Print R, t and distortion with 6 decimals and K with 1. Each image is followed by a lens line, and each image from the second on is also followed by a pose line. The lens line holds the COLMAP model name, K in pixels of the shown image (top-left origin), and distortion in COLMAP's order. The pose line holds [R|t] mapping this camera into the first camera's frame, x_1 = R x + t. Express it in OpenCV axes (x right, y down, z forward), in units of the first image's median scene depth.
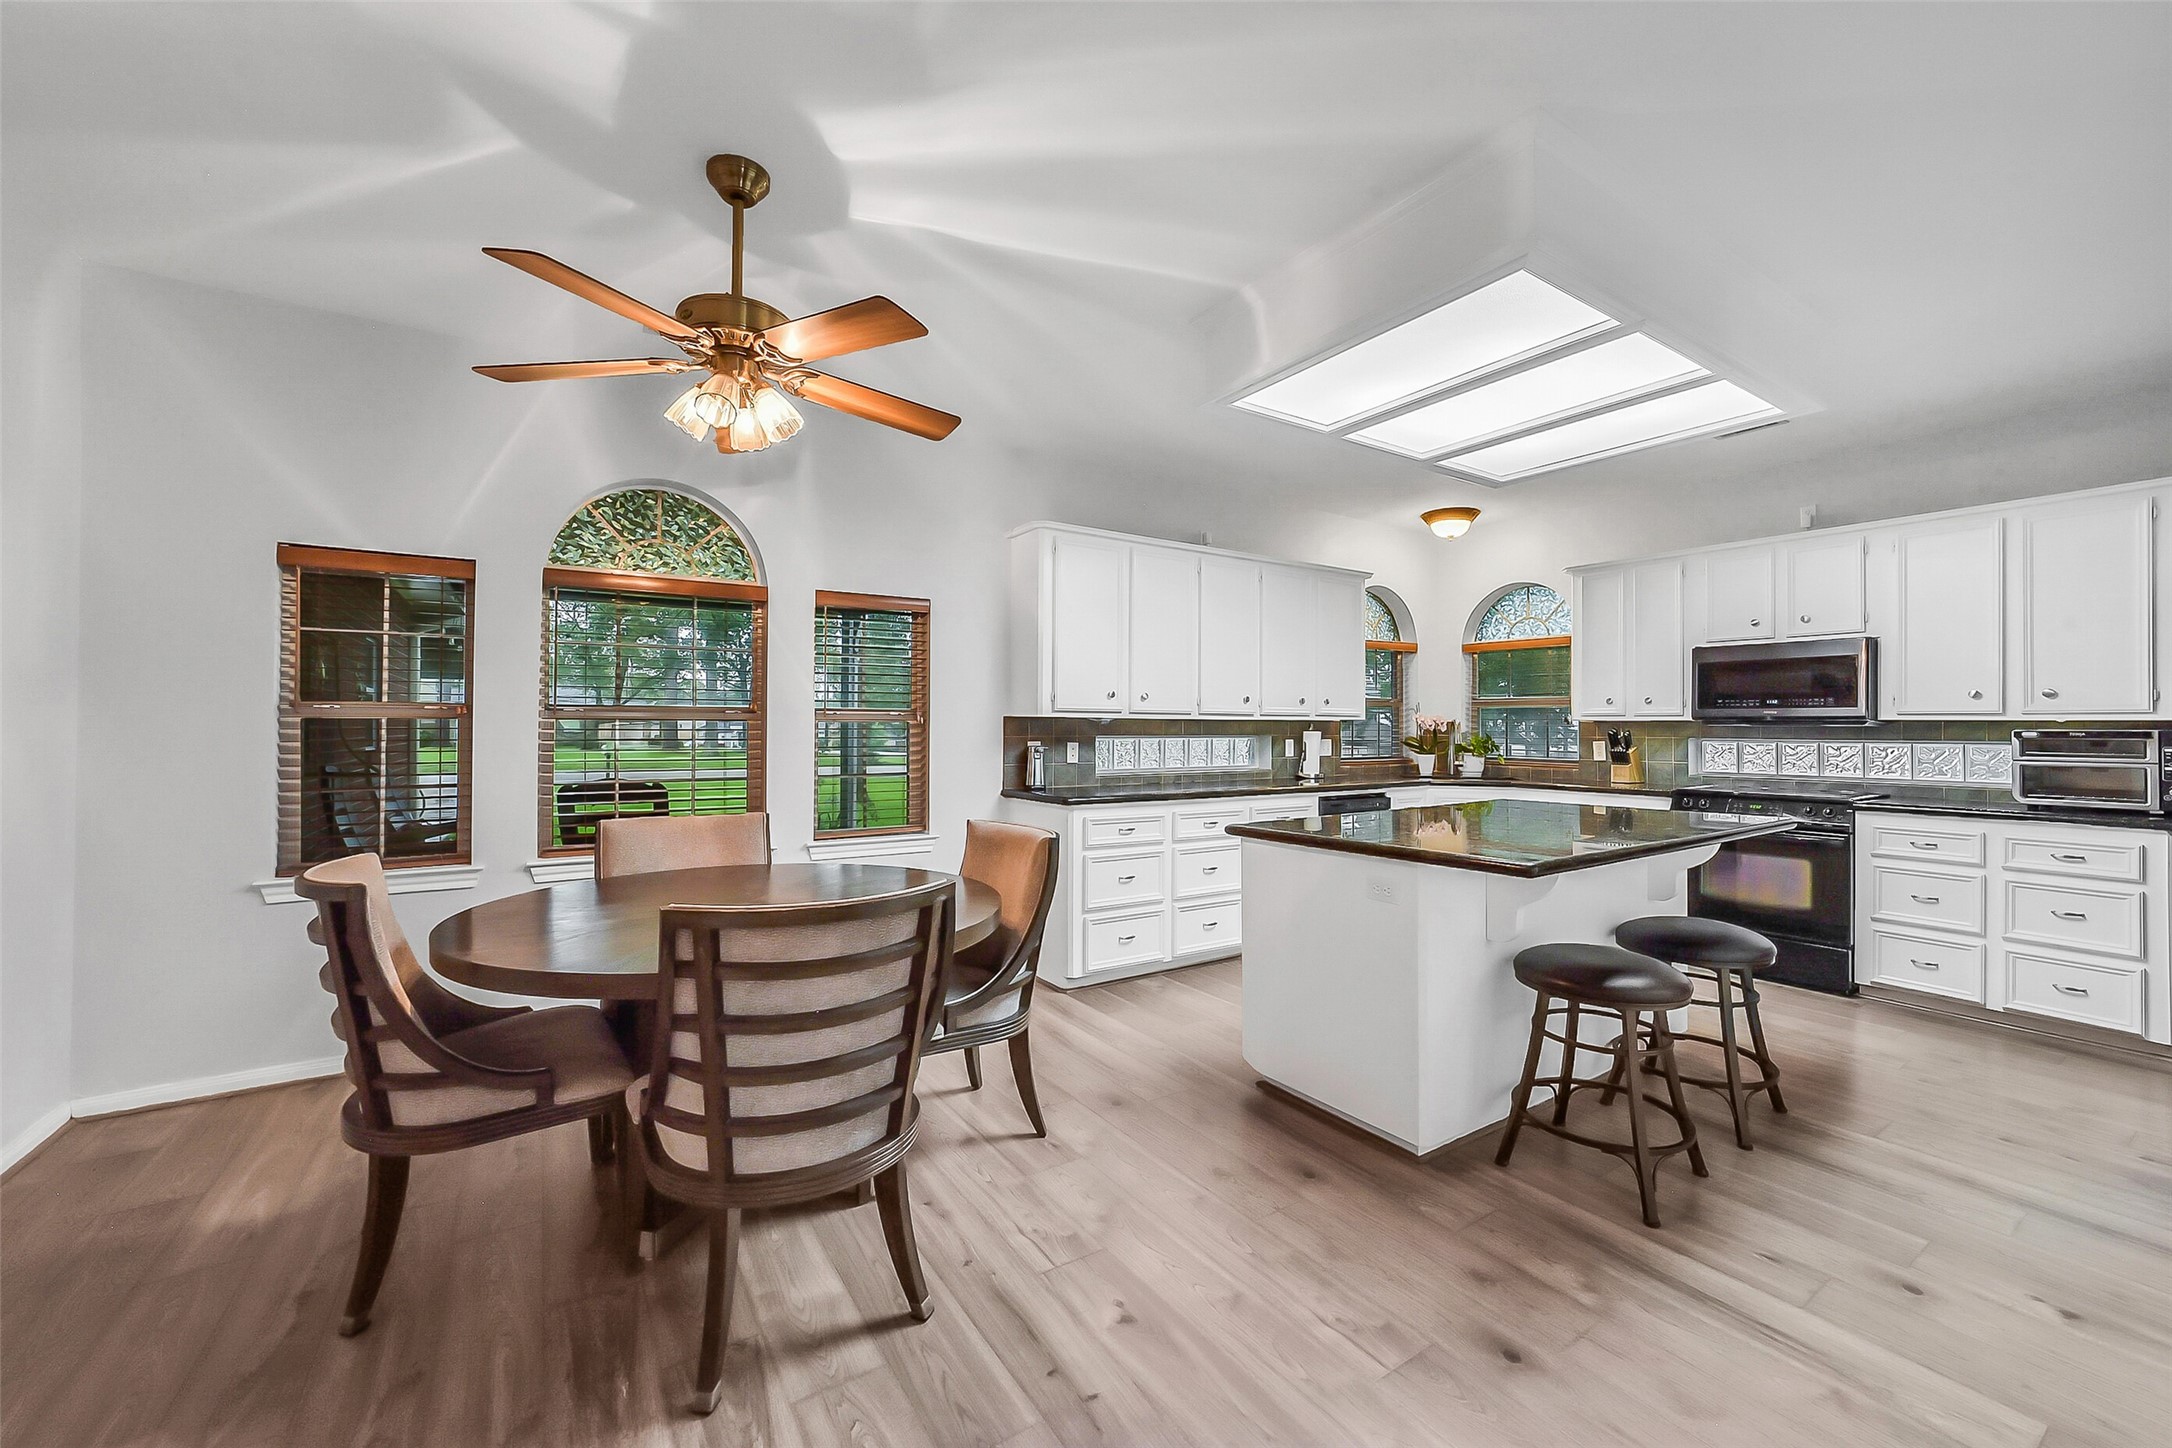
lens RADIAL K [[848.5, 0, 1098.2], [0, 848.5, 727.7], [0, 0, 1]] dist [-0.017218, 0.003129]
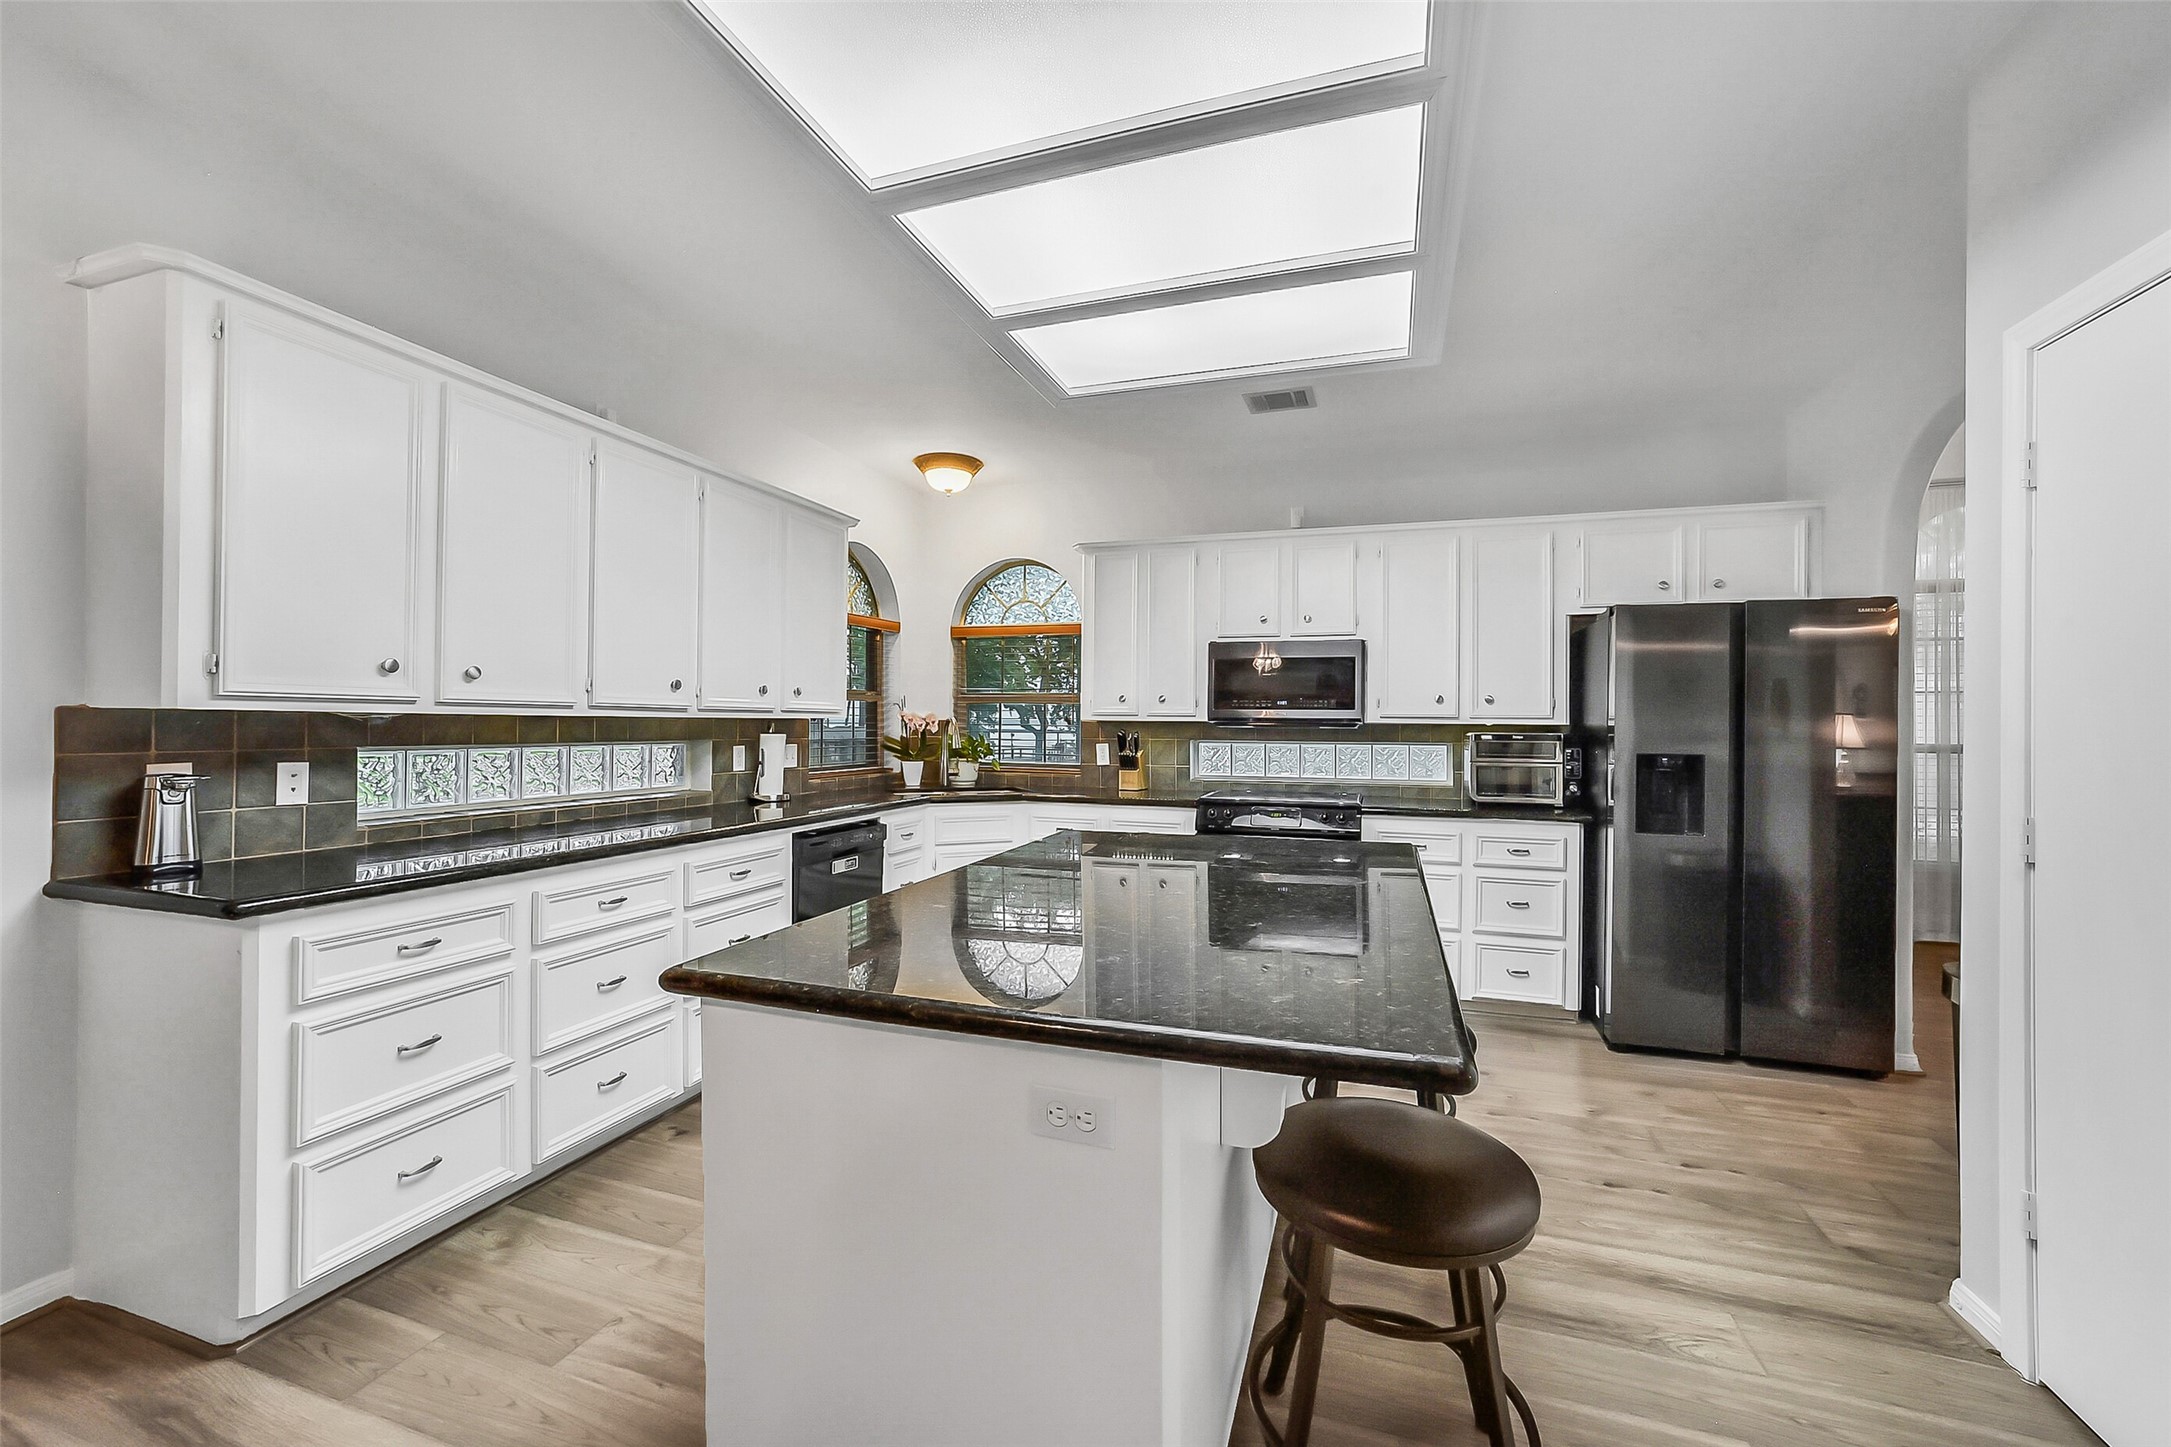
lens RADIAL K [[848.1, 0, 1090.3], [0, 848.1, 716.9], [0, 0, 1]] dist [-0.017218, 0.003129]
pose [[0.790307, 0.007005, 0.612671, 0.038585], [-0.003859, 0.999972, -0.006457, -0.007421], [-0.612699, 0.002739, 0.790312, 0.352571]]
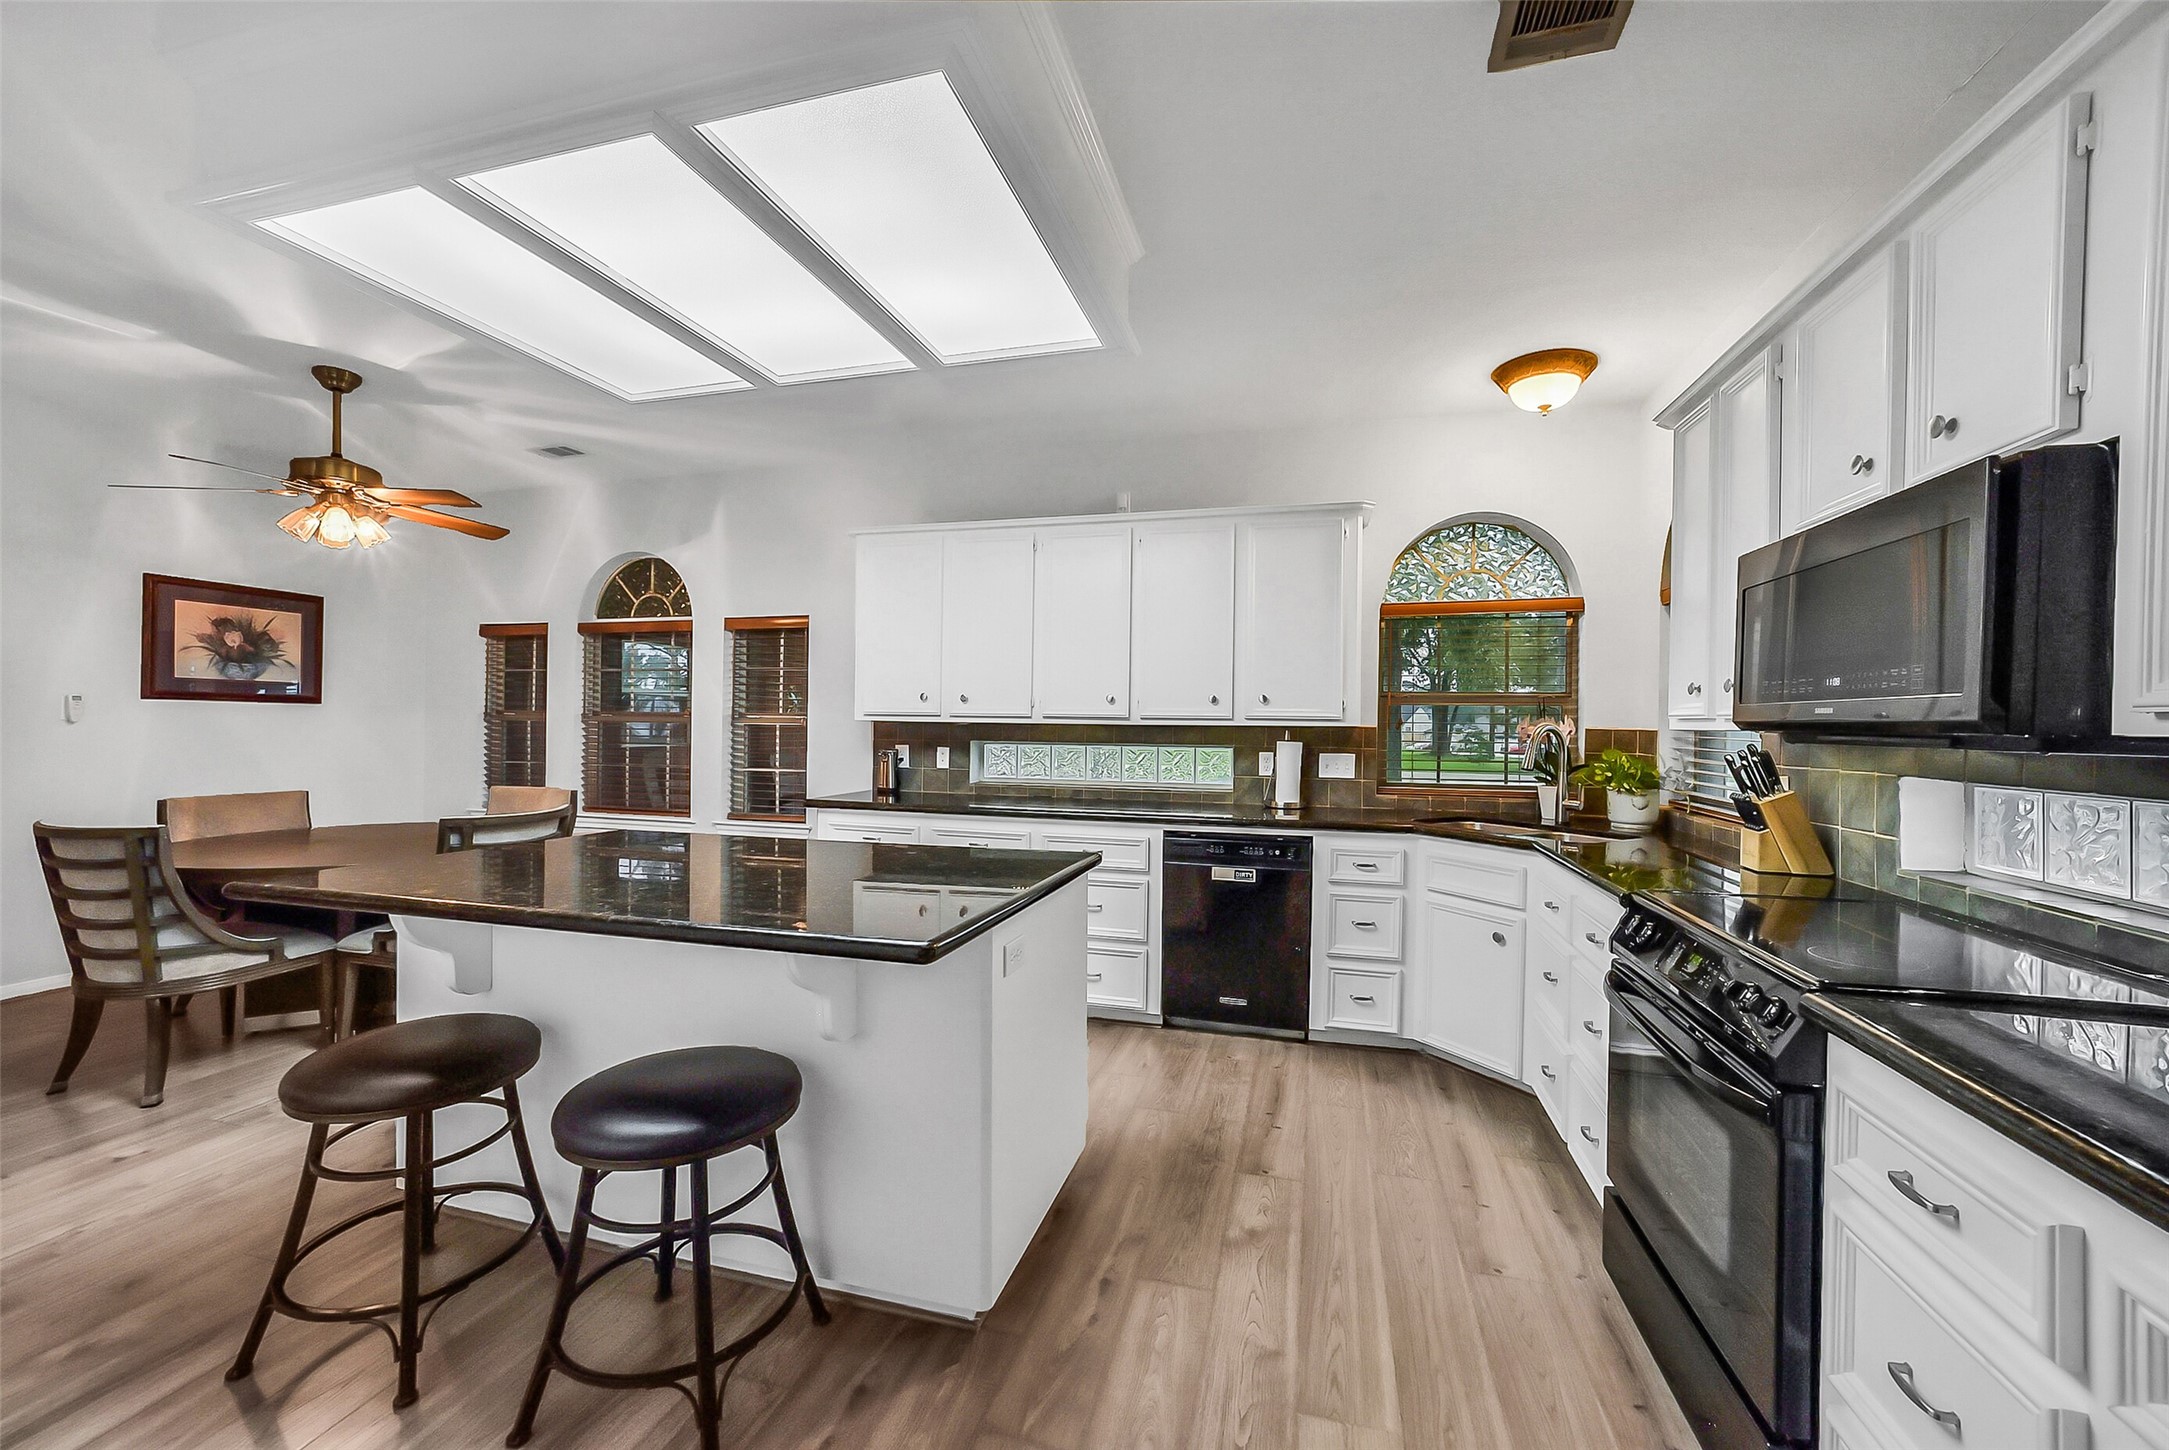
lens RADIAL K [[847.3, 0, 1065.0], [0, 847.3, 718.7], [0, 0, 1]] dist [-0.017218, 0.003129]
pose [[0.659794, -0.000557, -0.751447, 0.794485], [-0.010234, 0.999900, -0.009727, -0.007028], [0.751377, 0.014108, 0.659722, 0.480728]]
